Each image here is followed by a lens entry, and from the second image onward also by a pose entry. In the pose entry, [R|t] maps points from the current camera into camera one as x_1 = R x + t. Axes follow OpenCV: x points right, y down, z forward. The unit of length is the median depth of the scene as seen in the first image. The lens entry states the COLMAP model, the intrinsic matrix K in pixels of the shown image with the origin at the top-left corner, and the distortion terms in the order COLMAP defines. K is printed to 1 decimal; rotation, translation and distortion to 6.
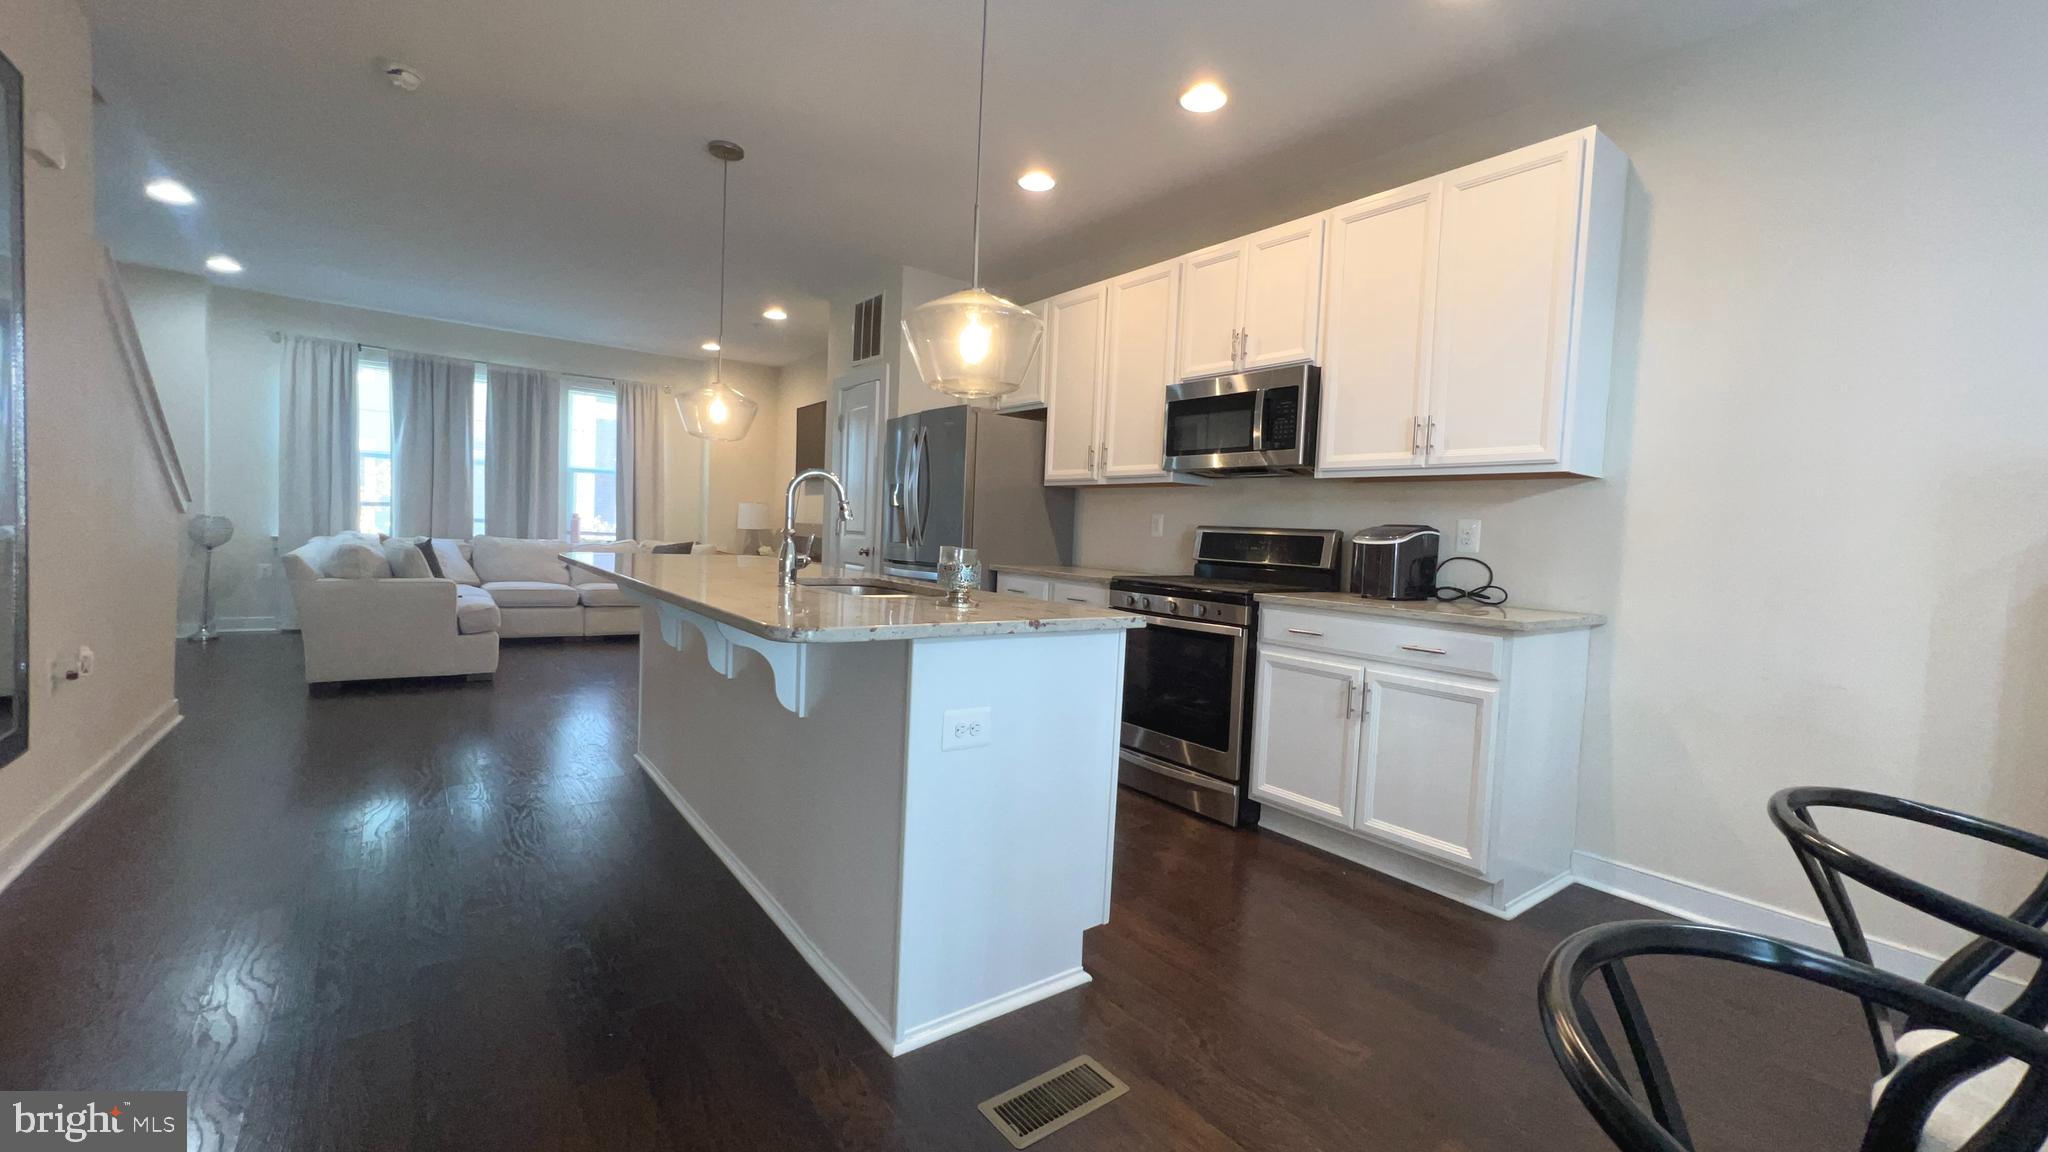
lens RADIAL K [[823.5, 0, 1024.0], [0, 823.5, 576.0], [0, 0, 1]] dist [-0.008951, 0.000264]
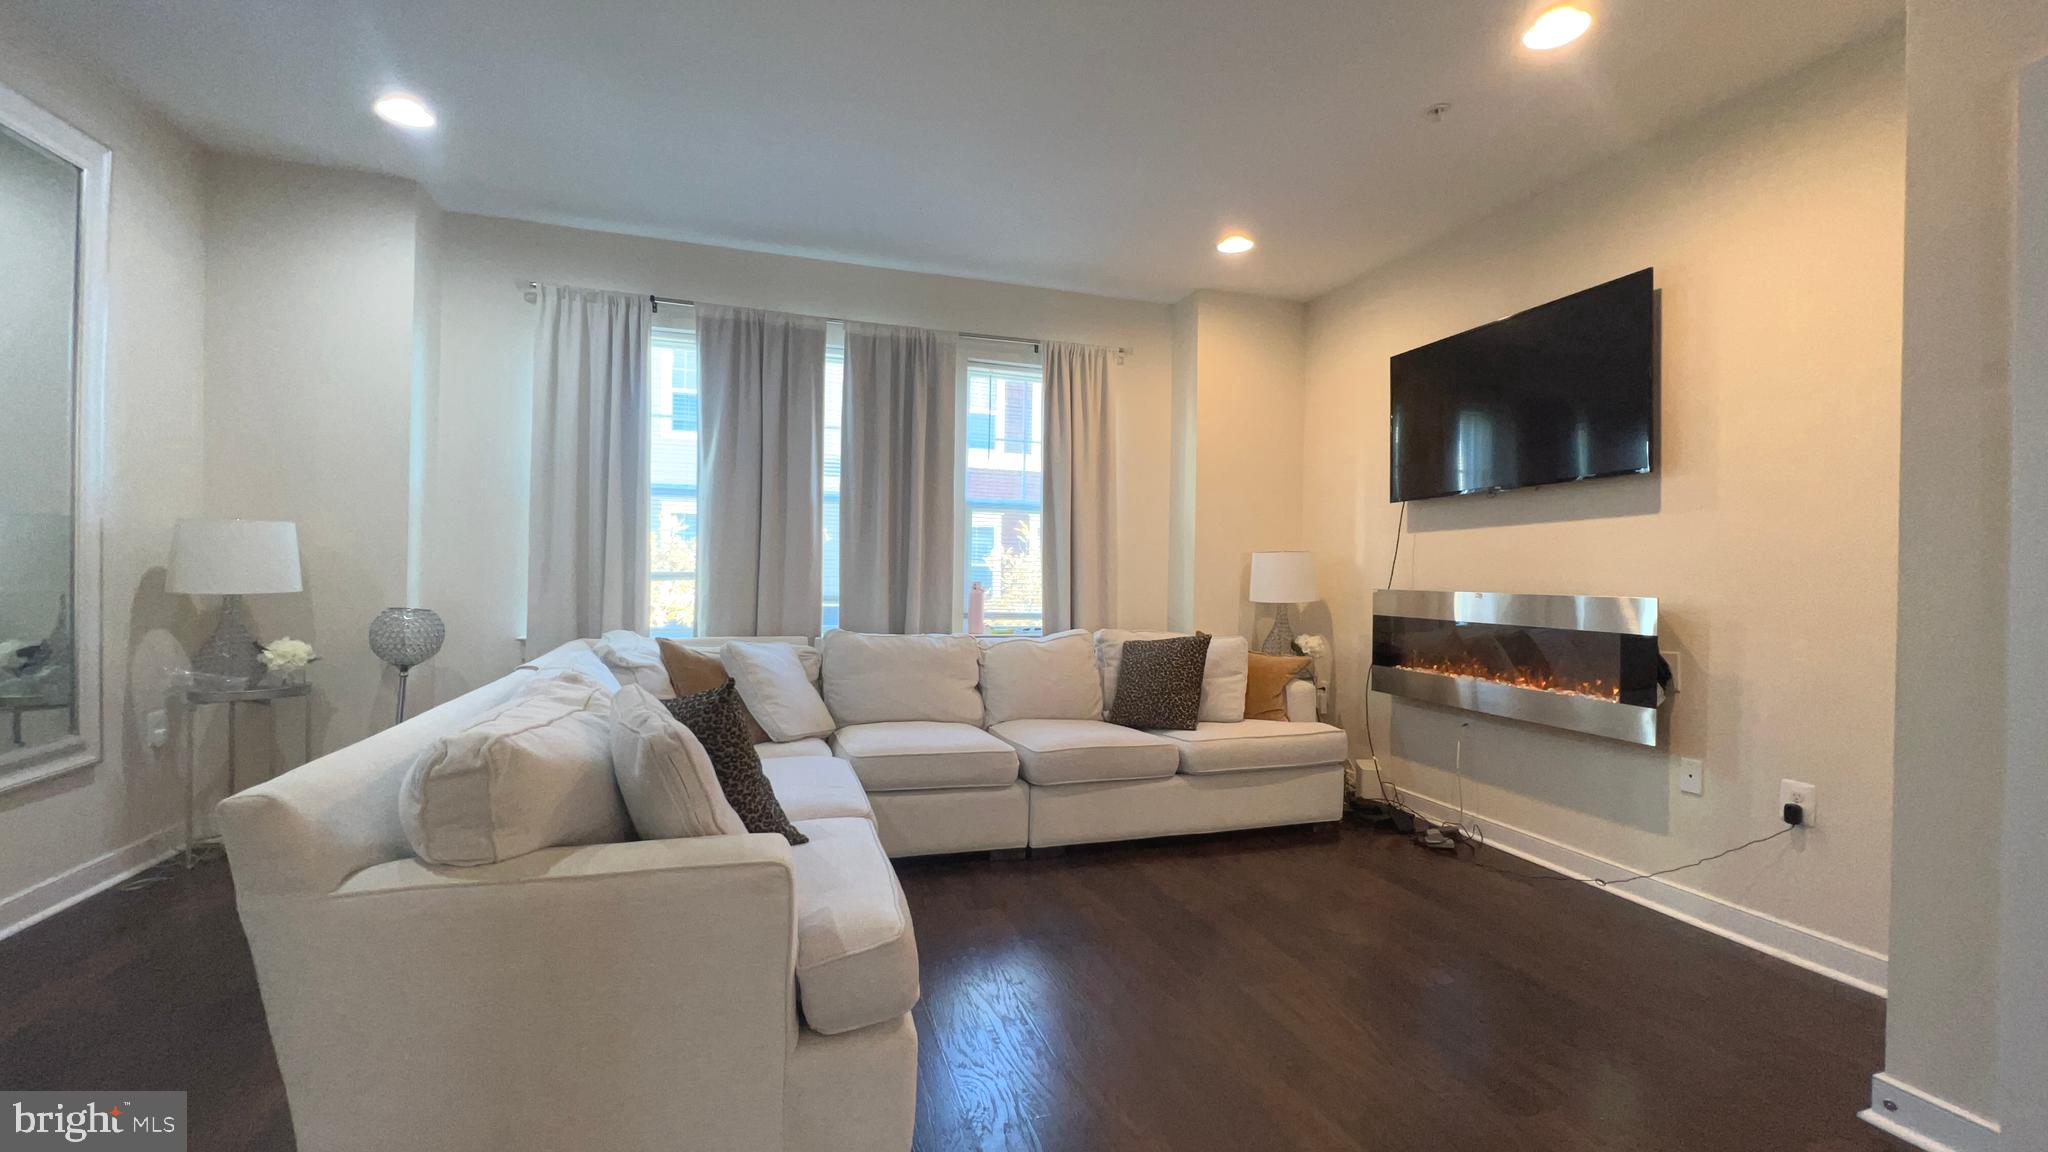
lens RADIAL K [[823.5, 0, 1024.0], [0, 823.5, 576.0], [0, 0, 1]] dist [-0.008951, 0.000264]
pose [[0.943543, -0.027085, -0.330142, -0.374231], [0.007281, 0.998107, -0.061074, -0.051497], [0.331171, 0.055222, 0.941953, 0.542909]]
